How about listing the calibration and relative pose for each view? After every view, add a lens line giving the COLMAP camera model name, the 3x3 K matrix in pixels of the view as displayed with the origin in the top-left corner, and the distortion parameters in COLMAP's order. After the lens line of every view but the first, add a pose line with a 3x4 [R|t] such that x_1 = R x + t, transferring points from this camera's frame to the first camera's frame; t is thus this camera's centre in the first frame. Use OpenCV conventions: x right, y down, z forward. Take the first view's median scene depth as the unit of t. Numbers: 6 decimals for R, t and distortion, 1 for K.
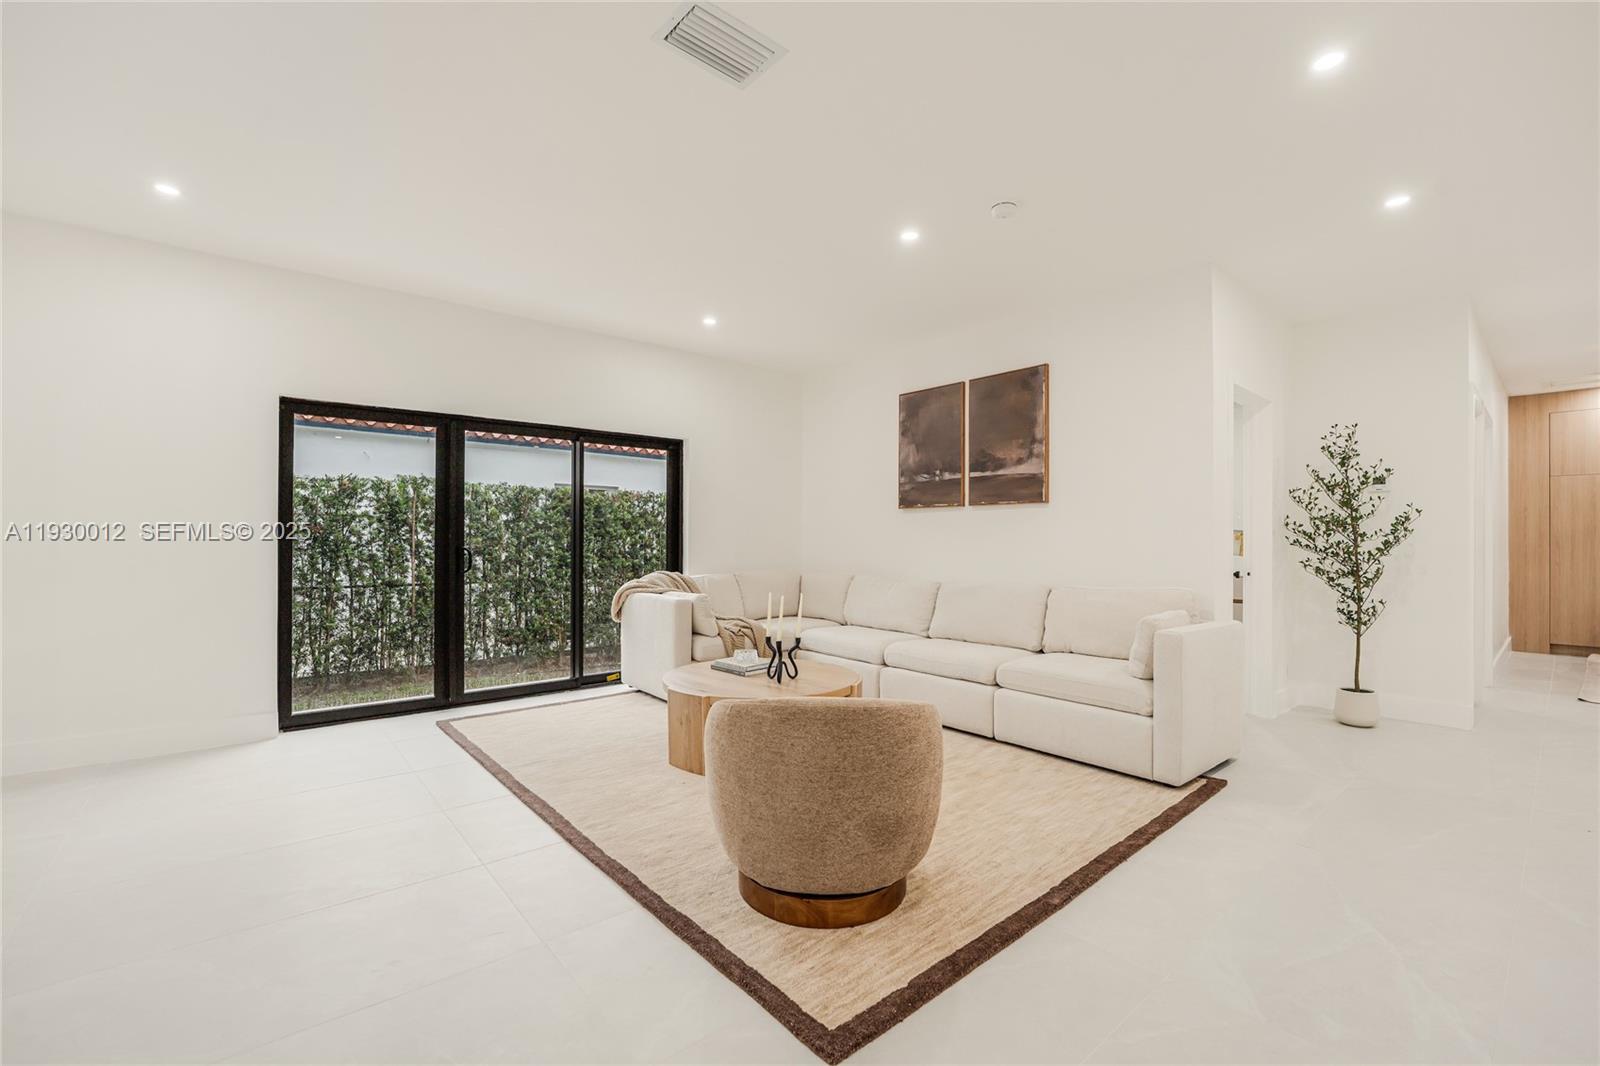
lens RADIAL K [[671.7, 0, 795.3], [0, 671.7, 538.5], [0, 0, 1]] dist [-0.018550, 0.000013]
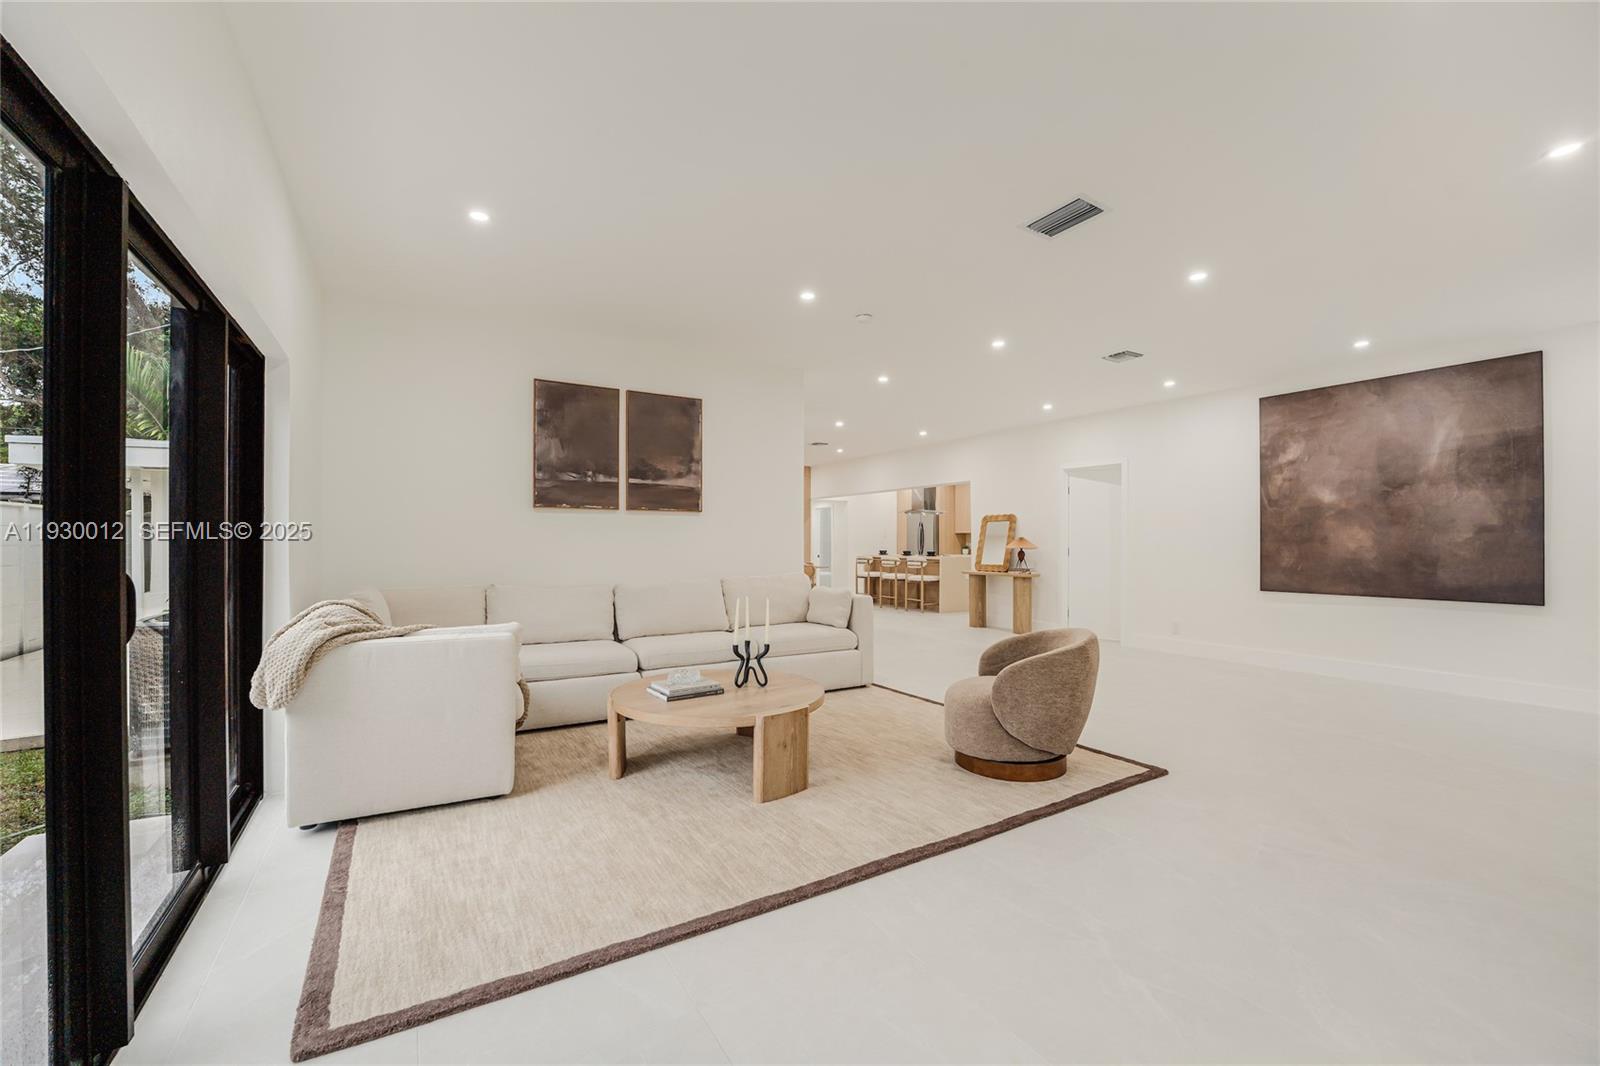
lens RADIAL K [[645.9, 0, 795.7], [0, 645.9, 539.8], [0, 0, 1]] dist [-0.022190, 0.000273]
pose [[0.156930, 0.000462, 0.987610, -0.666851], [-0.004513, 0.999990, 0.000249, -0.002800], [-0.987599, -0.004496, 0.156930, 0.551291]]
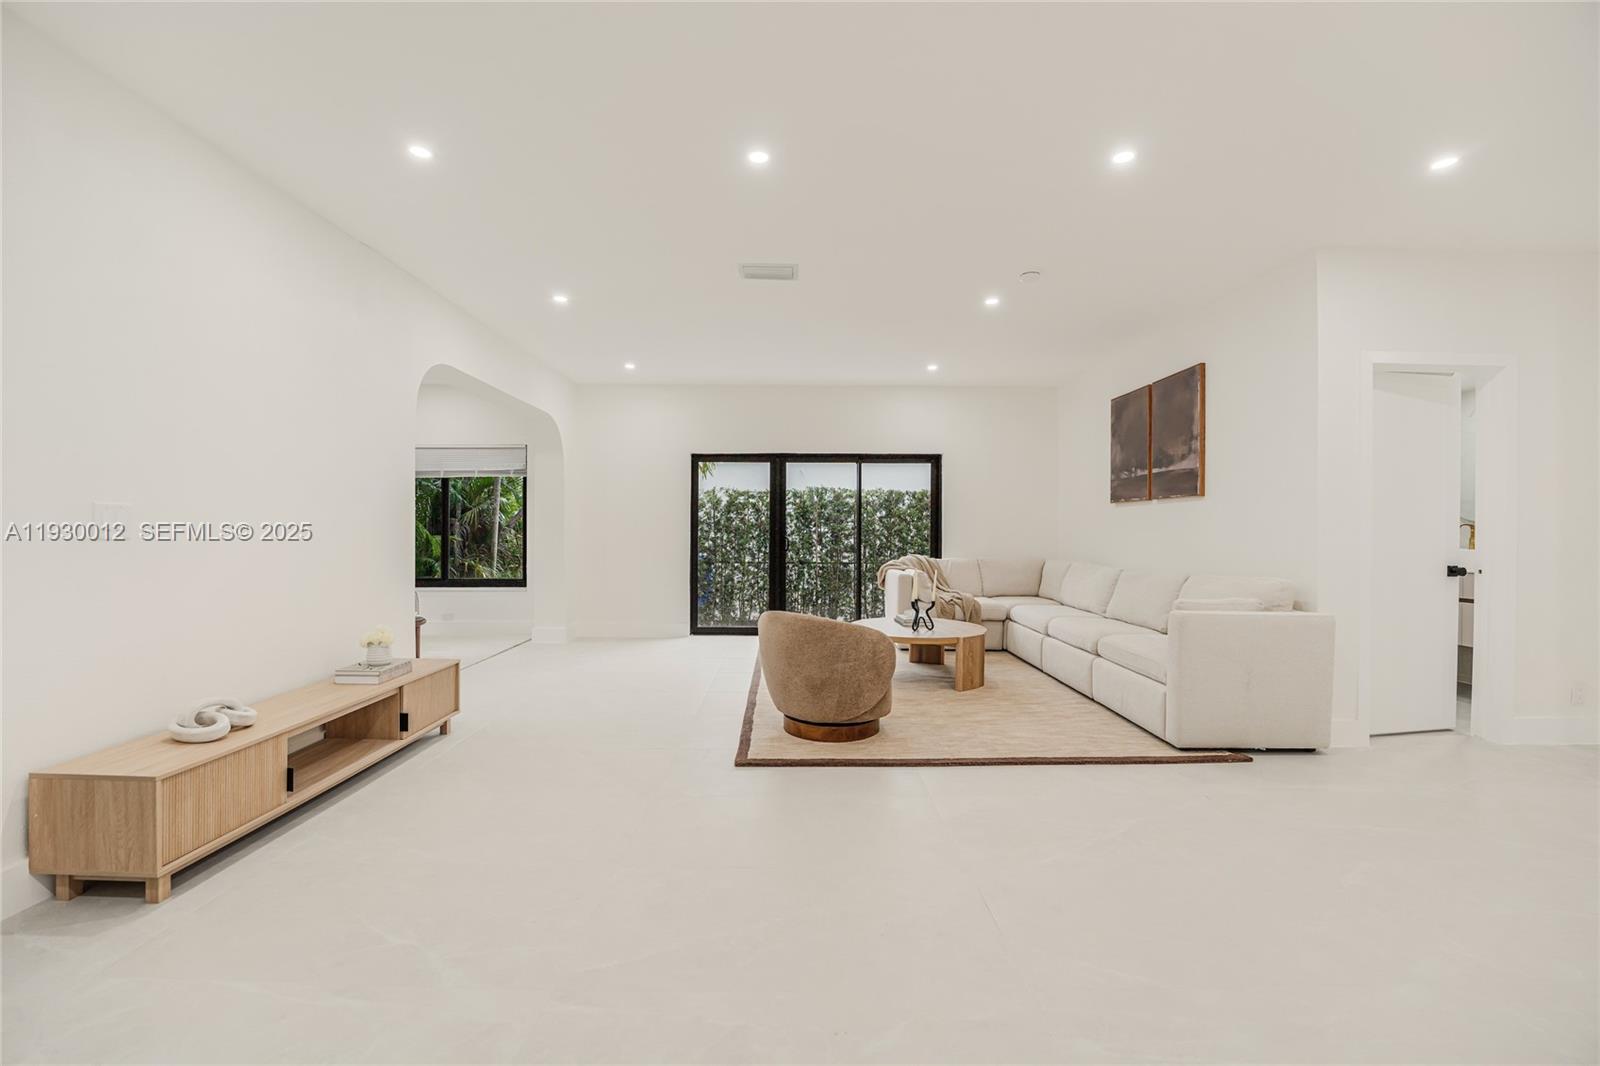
lens RADIAL K [[645.9, 0, 795.7], [0, 645.9, 539.8], [0, 0, 1]] dist [-0.022190, 0.000273]
pose [[0.769322, 0.008292, -0.638807, 0.454405], [0.000927, 0.999900, 0.014096, 0.000397], [0.638861, -0.011436, 0.769238, -0.152329]]
